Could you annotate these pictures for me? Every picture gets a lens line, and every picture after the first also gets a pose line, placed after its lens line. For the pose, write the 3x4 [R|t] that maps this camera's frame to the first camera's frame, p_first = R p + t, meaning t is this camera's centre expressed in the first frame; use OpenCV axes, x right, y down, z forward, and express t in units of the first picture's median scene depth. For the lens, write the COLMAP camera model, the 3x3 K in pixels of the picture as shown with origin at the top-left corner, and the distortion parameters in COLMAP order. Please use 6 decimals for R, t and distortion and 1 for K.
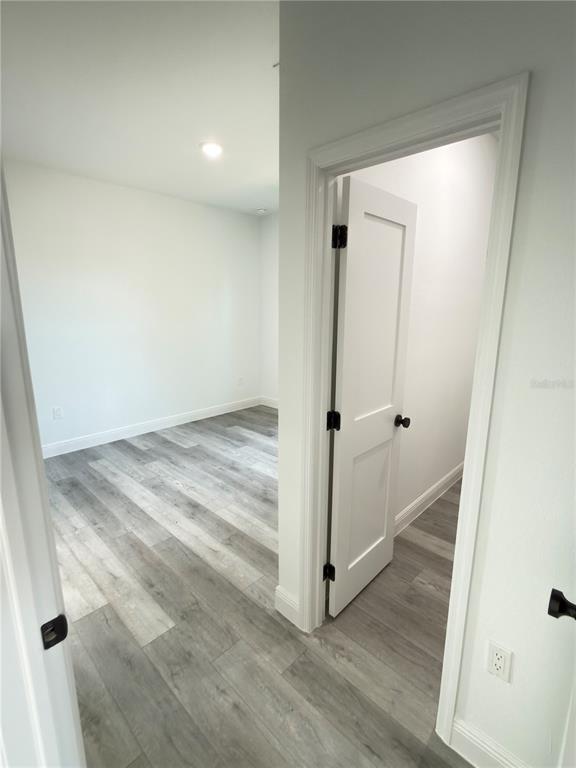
lens RADIAL K [[372.7, 0, 286.6], [0, 372.7, 381.2], [0, 0, 1]] dist [-0.001624, 0.000413]
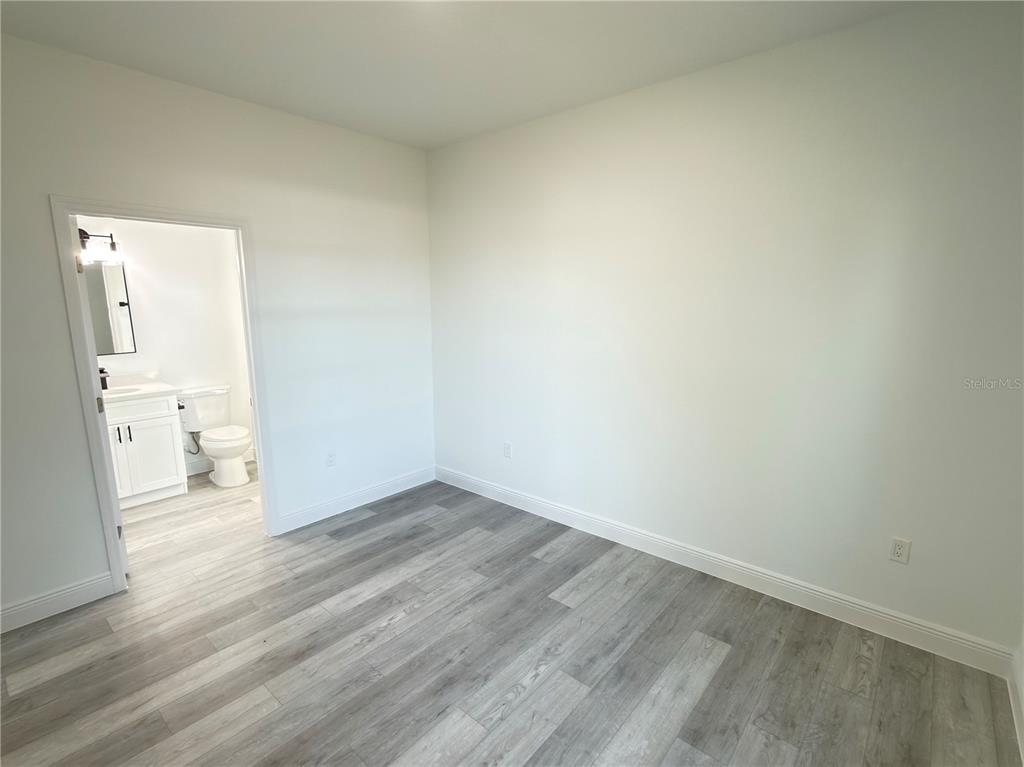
lens RADIAL K [[496.9, 0, 508.6], [0, 496.9, 386.1], [0, 0, 1]] dist [-0.001624, 0.000413]
pose [[0.061267, 0.169882, -0.983558, 0.412693], [-0.200091, 0.967496, 0.154644, -0.228422], [0.977860, 0.187326, 0.093268, 1.038494]]
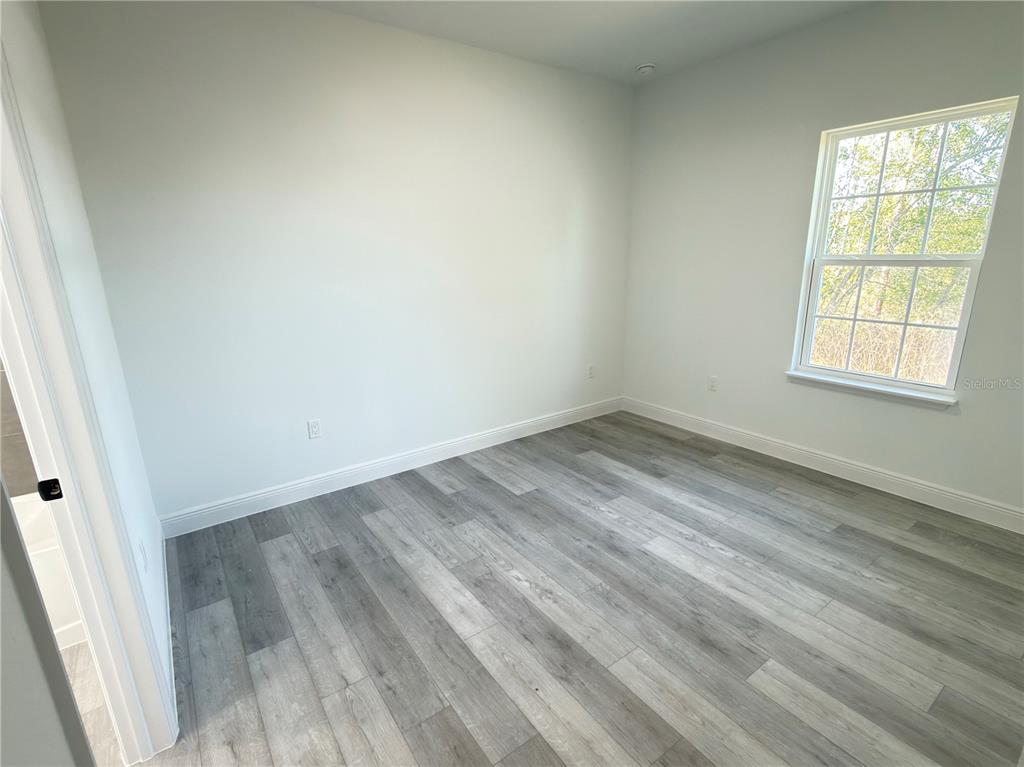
lens RADIAL K [[496.9, 0, 511.3], [0, 496.9, 384.0], [0, 0, 1]] dist [-0.001624, 0.000413]
pose [[0.983619, 0.022328, -0.178871, -0.181501], [-0.011386, 0.998013, 0.061967, -0.049815], [0.179899, -0.058915, 0.981919, 0.311510]]
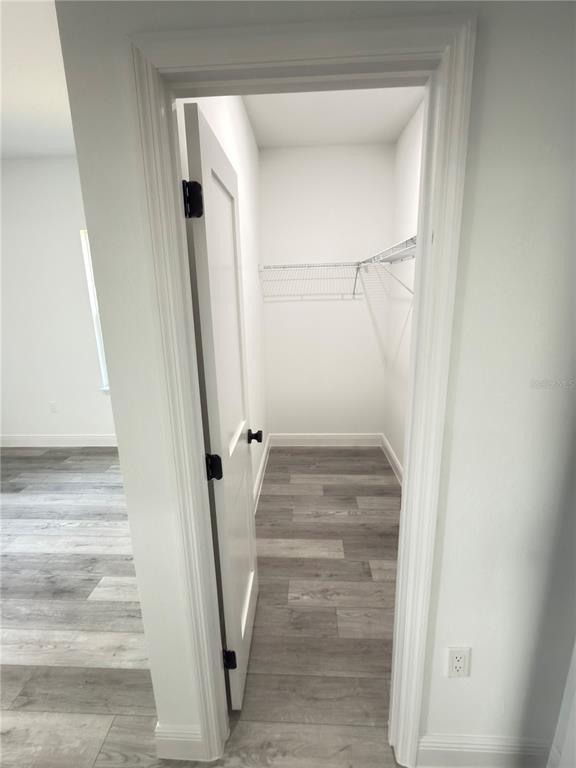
lens RADIAL K [[372.7, 0, 286.4], [0, 372.7, 383.5], [0, 0, 1]] dist [-0.001624, 0.000413]
pose [[0.754173, -0.182223, 0.630887, -0.092545], [0.159534, 0.982787, 0.093155, -0.048174], [-0.637003, 0.030393, 0.770262, 0.184489]]
